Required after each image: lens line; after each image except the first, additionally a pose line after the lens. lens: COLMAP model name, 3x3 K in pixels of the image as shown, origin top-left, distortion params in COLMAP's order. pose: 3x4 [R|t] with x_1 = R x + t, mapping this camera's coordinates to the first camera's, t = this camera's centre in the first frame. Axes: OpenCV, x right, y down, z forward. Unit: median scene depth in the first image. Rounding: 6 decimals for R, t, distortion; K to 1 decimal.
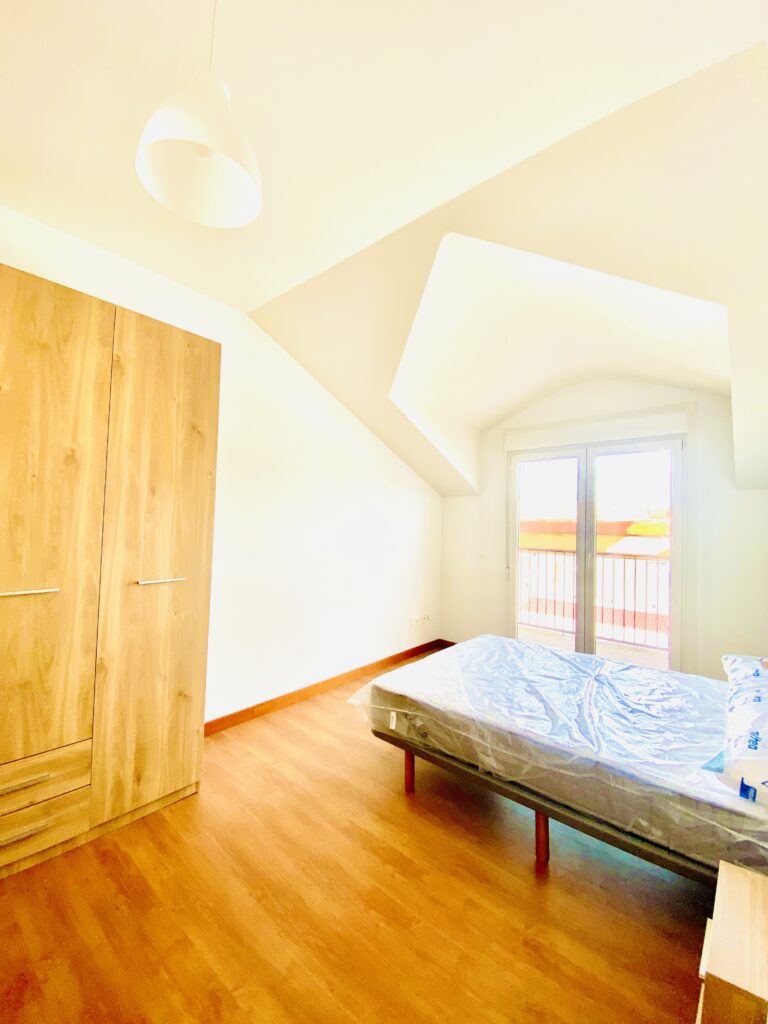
lens RADIAL K [[412.1, 0, 375.9], [0, 412.1, 510.5], [0, 0, 1]] dist [0.020966, -0.019681]
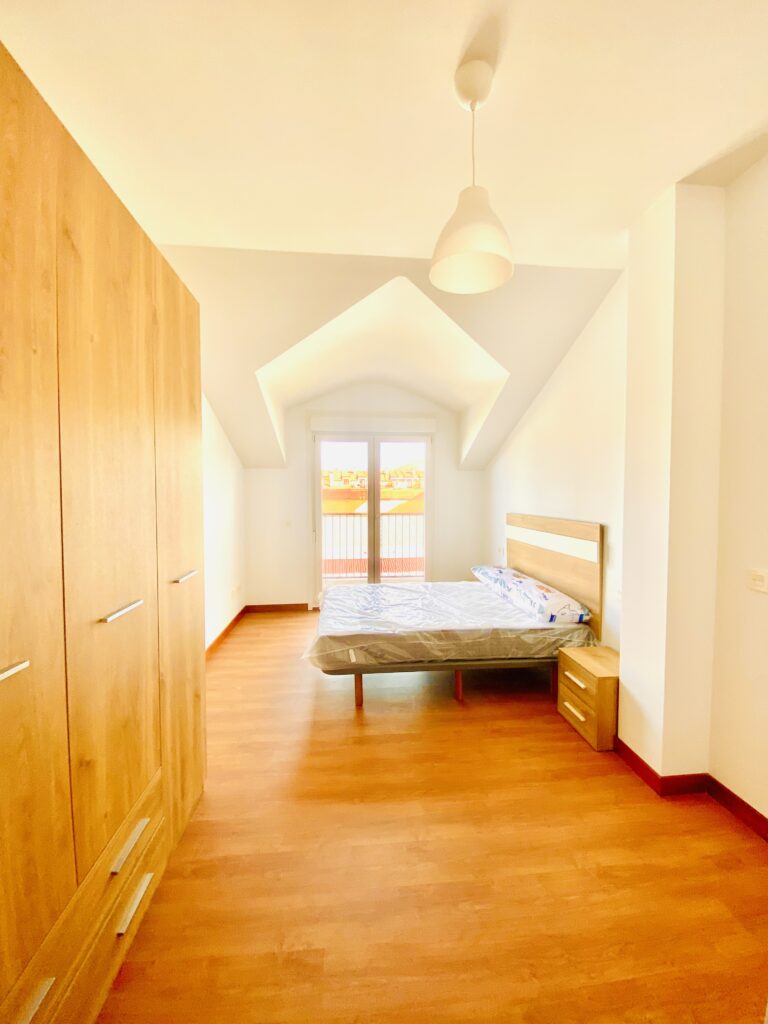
lens RADIAL K [[412.1, 0, 375.9], [0, 412.1, 510.5], [0, 0, 1]] dist [0.020966, -0.019681]
pose [[0.703852, -0.055635, 0.708164, -0.902189], [-0.007376, 0.996302, 0.085604, -0.049877], [-0.710308, -0.065476, 0.700839, 0.108769]]
